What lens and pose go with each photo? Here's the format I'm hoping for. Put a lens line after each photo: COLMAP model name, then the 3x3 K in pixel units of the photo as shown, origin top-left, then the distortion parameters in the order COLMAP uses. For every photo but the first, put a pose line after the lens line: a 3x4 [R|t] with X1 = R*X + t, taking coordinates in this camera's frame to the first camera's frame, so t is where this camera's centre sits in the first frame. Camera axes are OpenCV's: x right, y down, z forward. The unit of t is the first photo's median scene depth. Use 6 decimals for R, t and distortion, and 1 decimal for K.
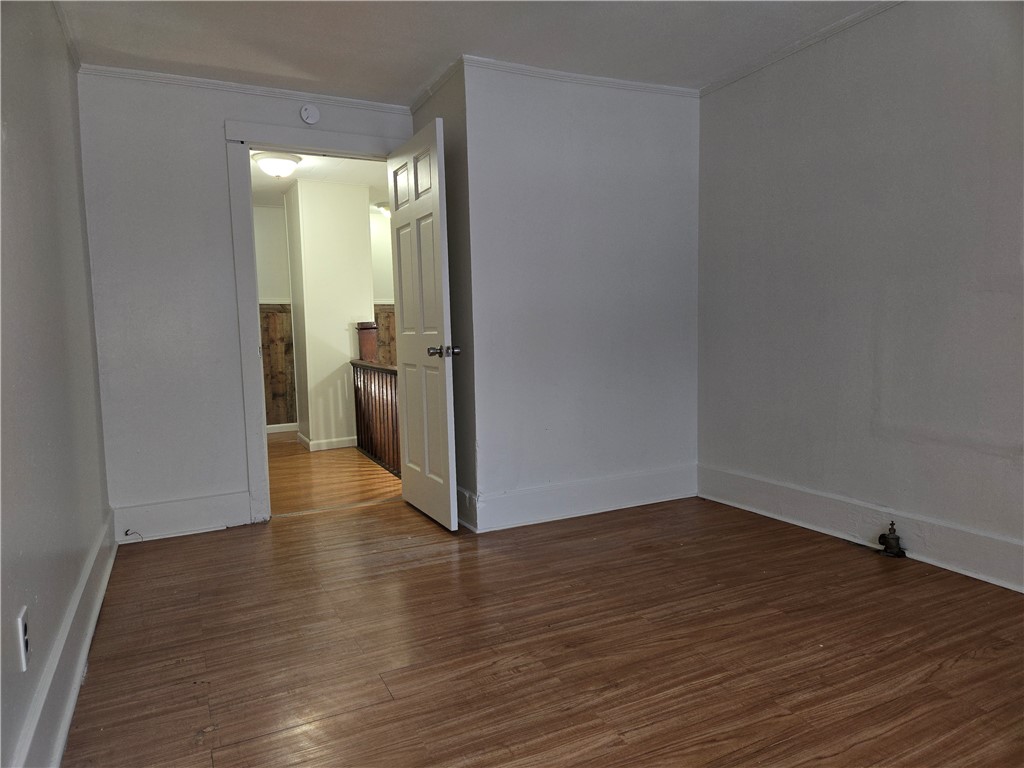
lens RADIAL K [[679.7, 0, 512.3], [0, 679.7, 383.8], [0, 0, 1]] dist [0.007081, -0.000920]
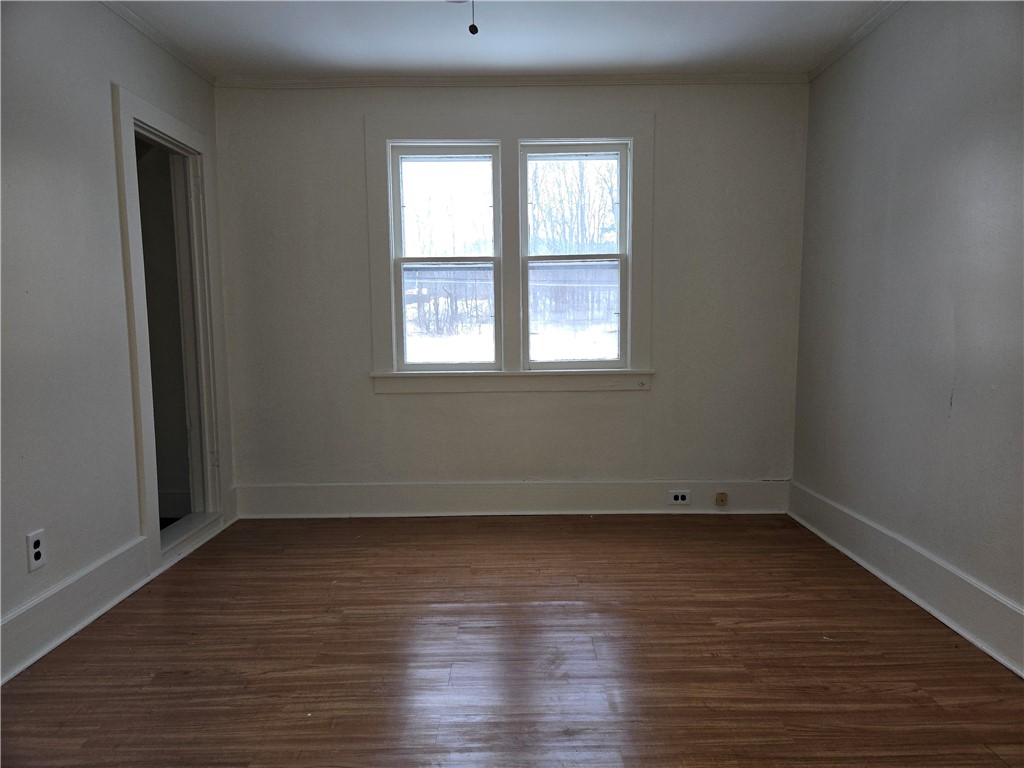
lens RADIAL K [[679.7, 0, 512.0], [0, 679.7, 385.9], [0, 0, 1]] dist [0.007081, -0.000920]
pose [[-0.893998, -0.006220, 0.448029, -0.205359], [0.076543, 0.983086, 0.166383, -0.190448], [-0.441486, 0.183040, -0.878400, 1.878889]]
